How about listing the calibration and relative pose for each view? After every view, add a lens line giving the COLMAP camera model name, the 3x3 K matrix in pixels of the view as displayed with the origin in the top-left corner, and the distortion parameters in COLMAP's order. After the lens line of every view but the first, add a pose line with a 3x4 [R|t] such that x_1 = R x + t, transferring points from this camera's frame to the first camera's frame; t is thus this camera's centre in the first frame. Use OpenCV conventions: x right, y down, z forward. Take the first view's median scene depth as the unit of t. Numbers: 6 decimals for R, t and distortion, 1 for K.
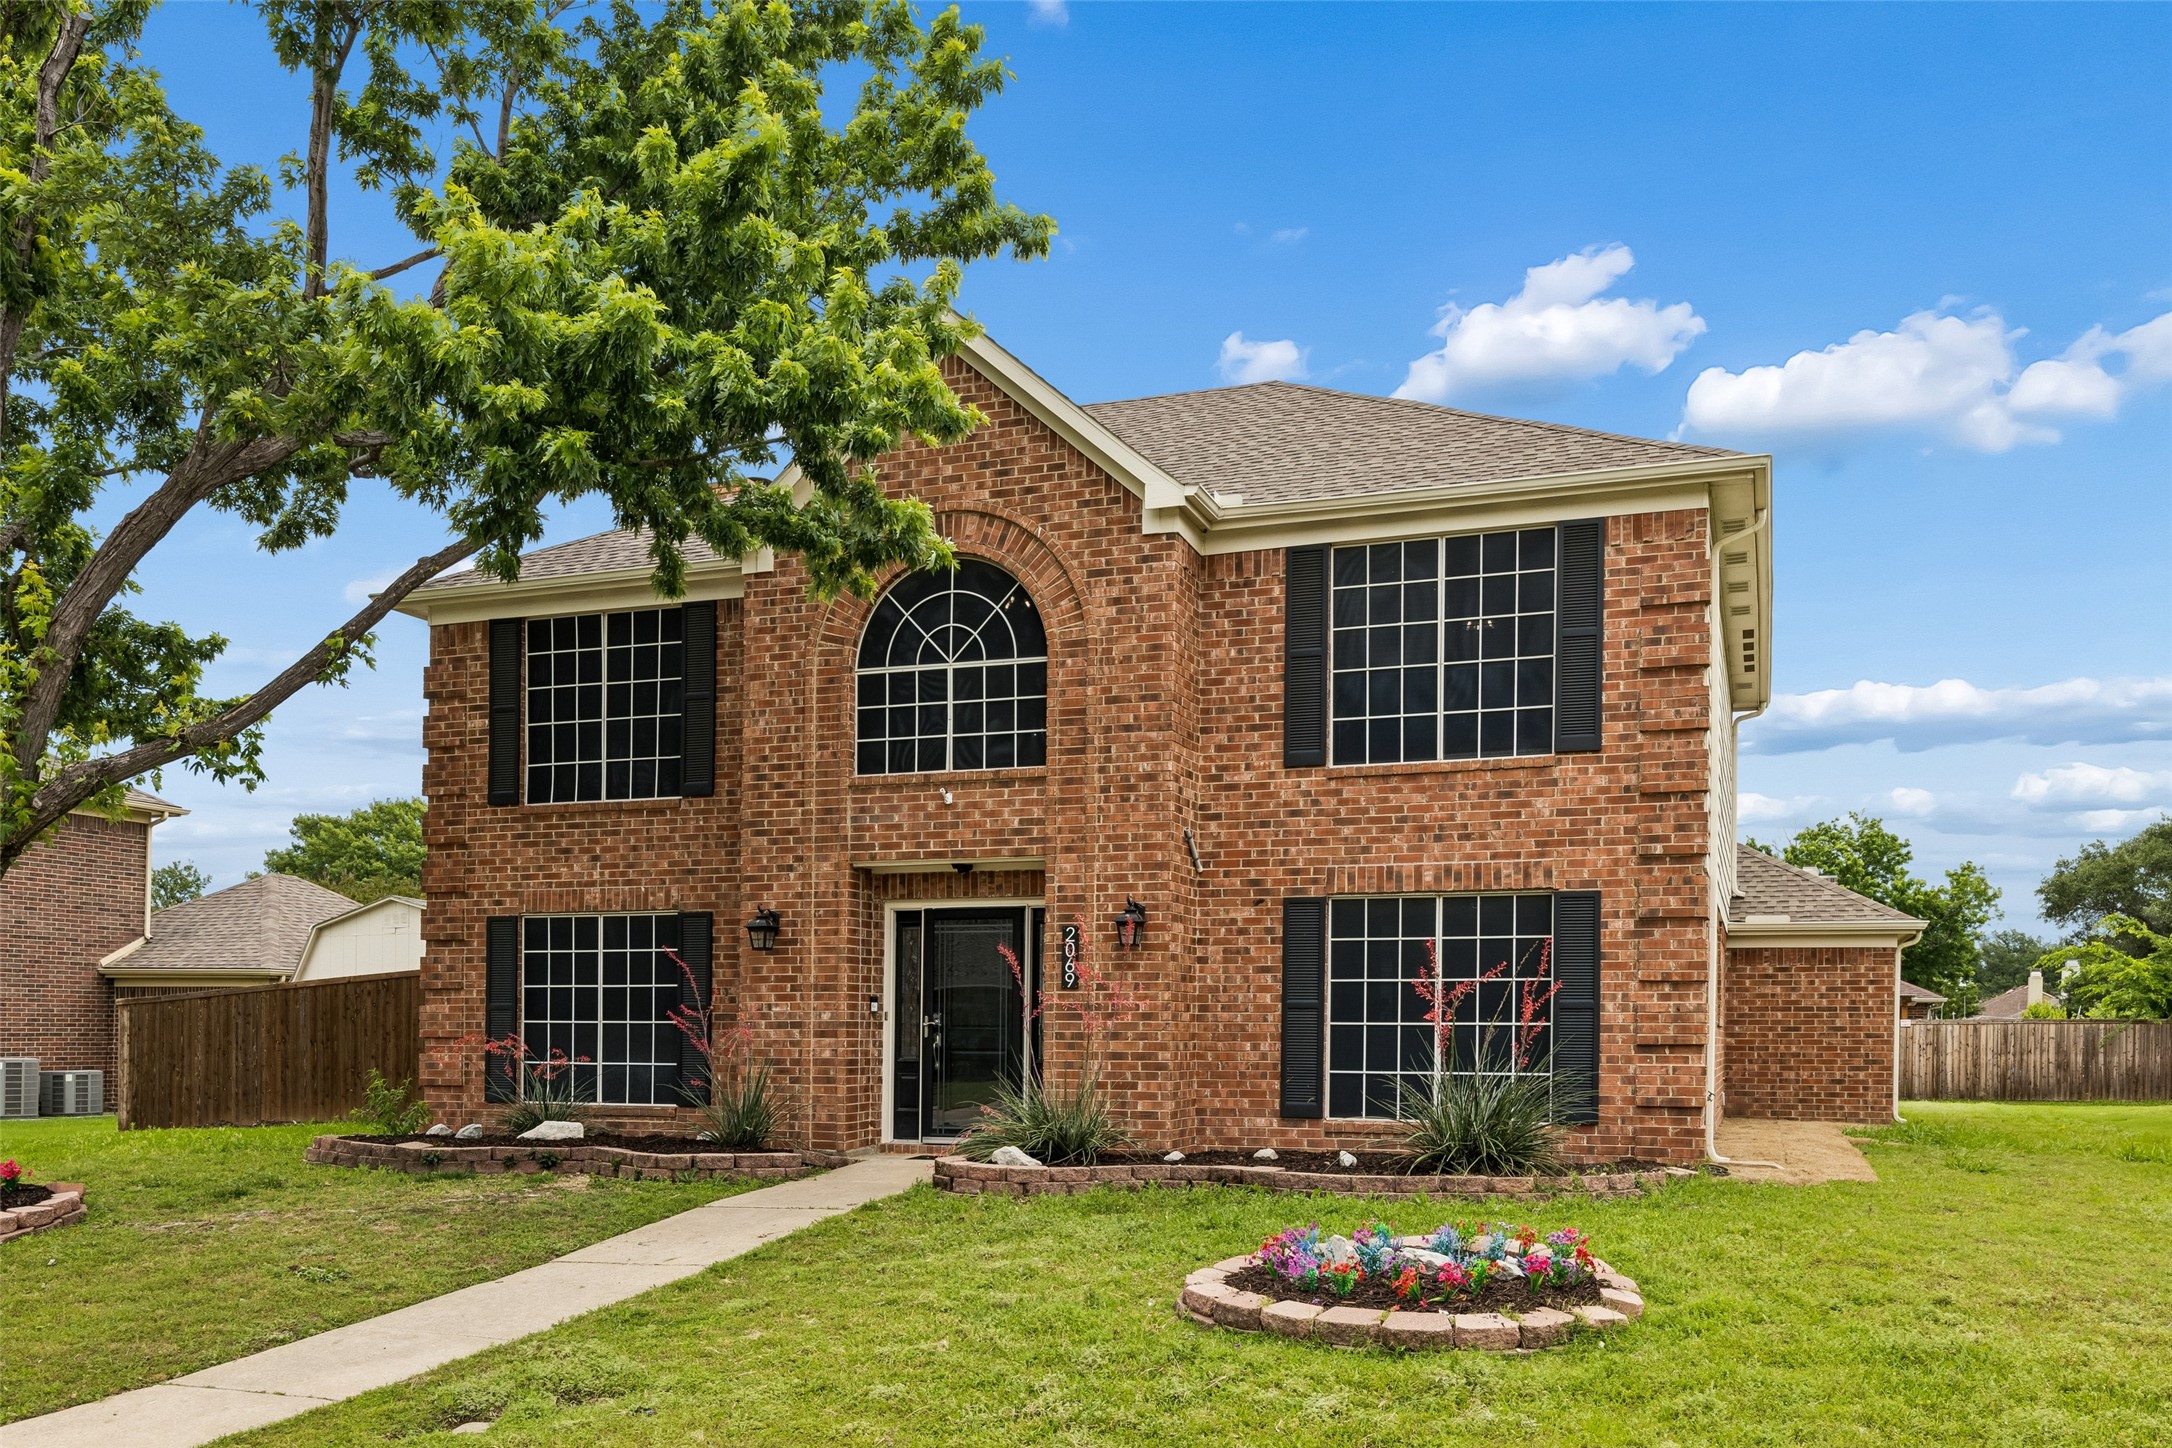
lens RADIAL K [[1869.0, 0, 1091.0], [0, 1869.0, 723.0], [0, 0, 1]] dist [0.003747, -0.005880]
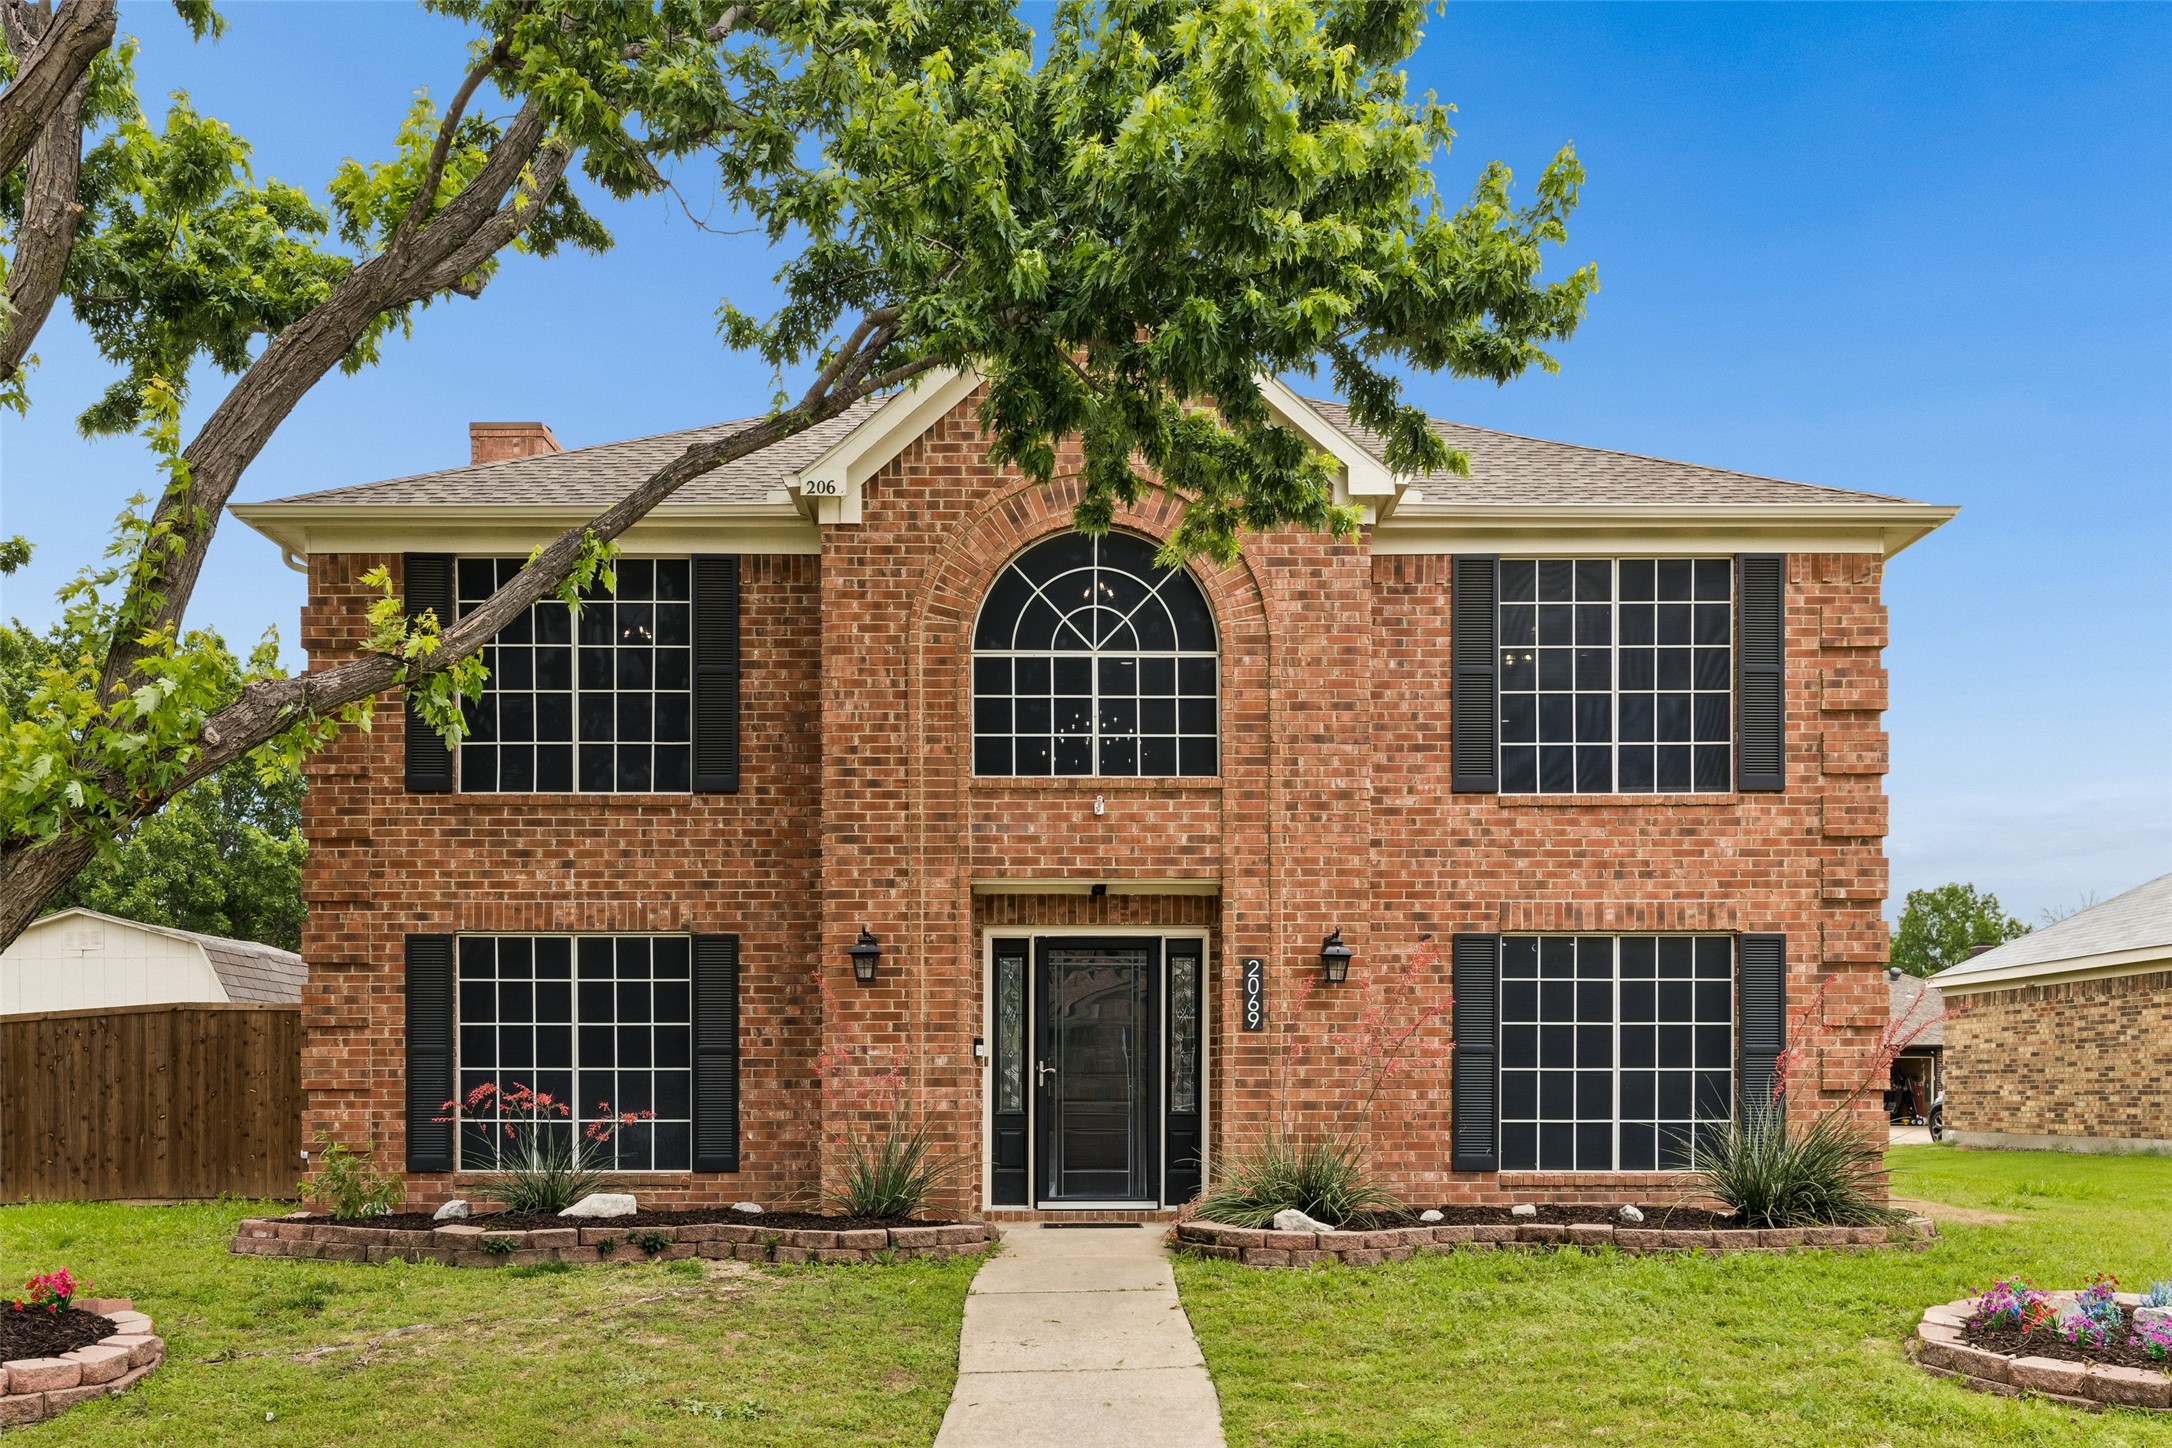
lens RADIAL K [[1869.0, 0, 1066.6], [0, 1869.0, 832.8], [0, 0, 1]] dist [0.003747, -0.005880]
pose [[0.932417, 0.045728, 0.358481, -0.402500], [-0.055687, 0.998295, 0.017501, 0.037867], [-0.357069, -0.036281, 0.933373, 0.207604]]
